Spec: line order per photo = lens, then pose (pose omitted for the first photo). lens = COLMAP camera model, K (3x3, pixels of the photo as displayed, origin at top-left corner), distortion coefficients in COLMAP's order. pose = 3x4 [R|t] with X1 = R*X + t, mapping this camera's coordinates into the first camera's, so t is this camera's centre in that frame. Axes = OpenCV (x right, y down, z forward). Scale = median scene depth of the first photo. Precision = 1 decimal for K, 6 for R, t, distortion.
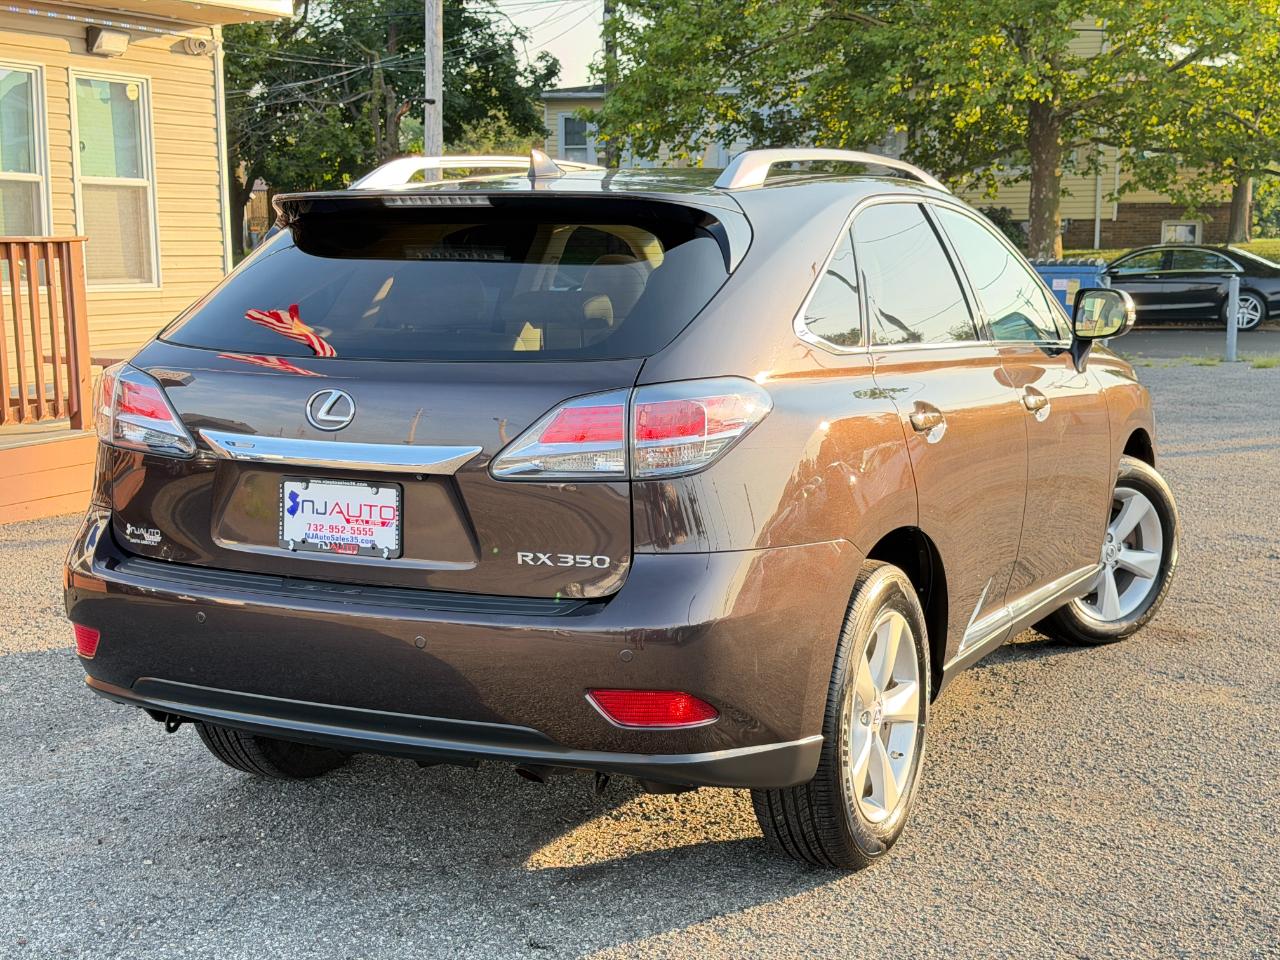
lens RADIAL K [[1721.8, 0, 633.4], [0, 1721.8, 507.5], [0, 0, 1]] dist [0.186062, -0.374203]
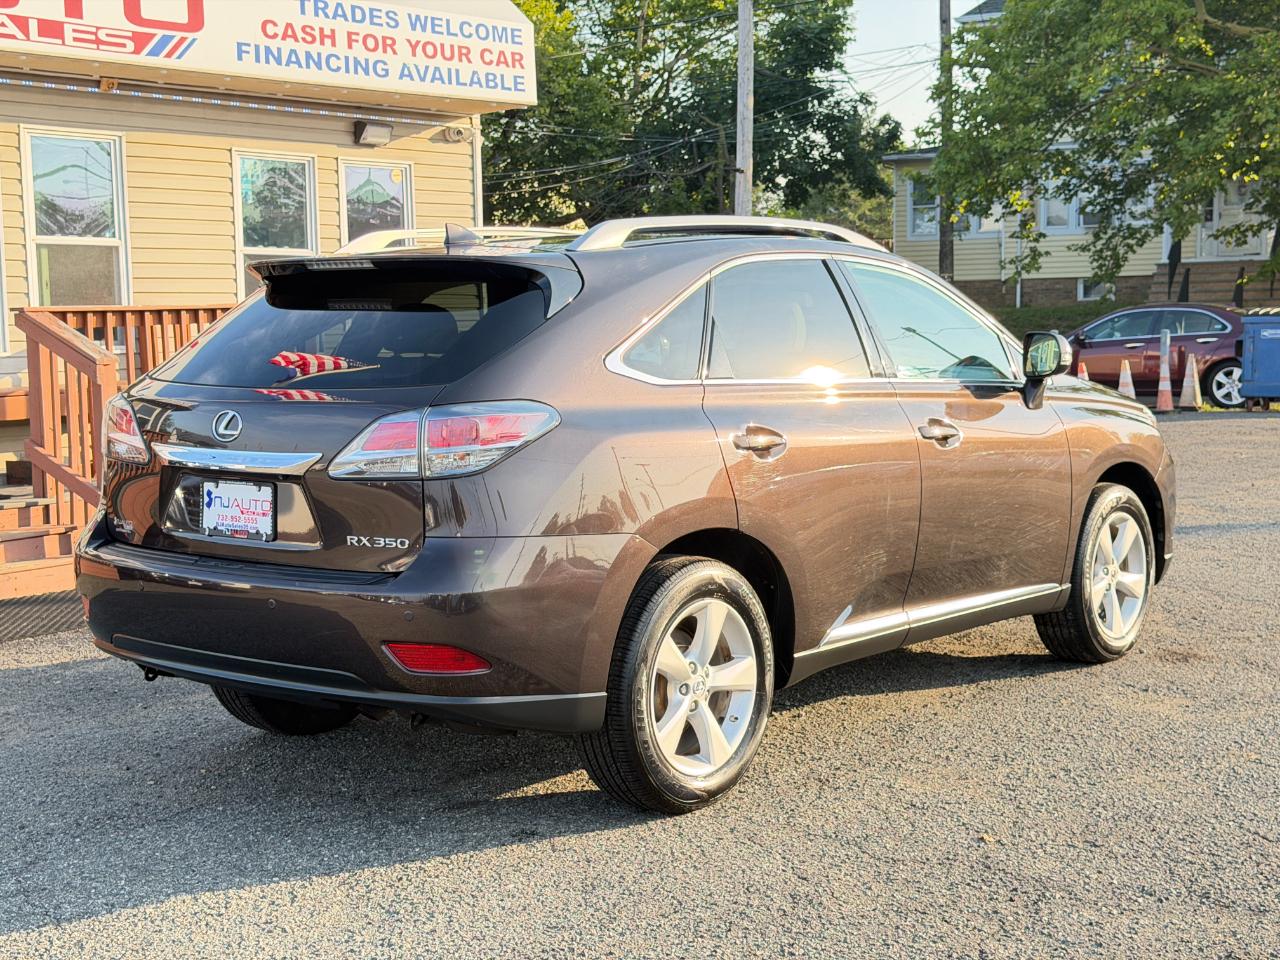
lens RADIAL K [[1704.9, 0, 641.0], [0, 1704.9, 523.7], [0, 0, 1]] dist [0.081645, 0.012749]
pose [[0.976472, 0.012635, -0.215275, 0.285042], [-0.017627, 0.999618, -0.021283, 0.027171], [0.214924, 0.024577, 0.976321, -0.132299]]
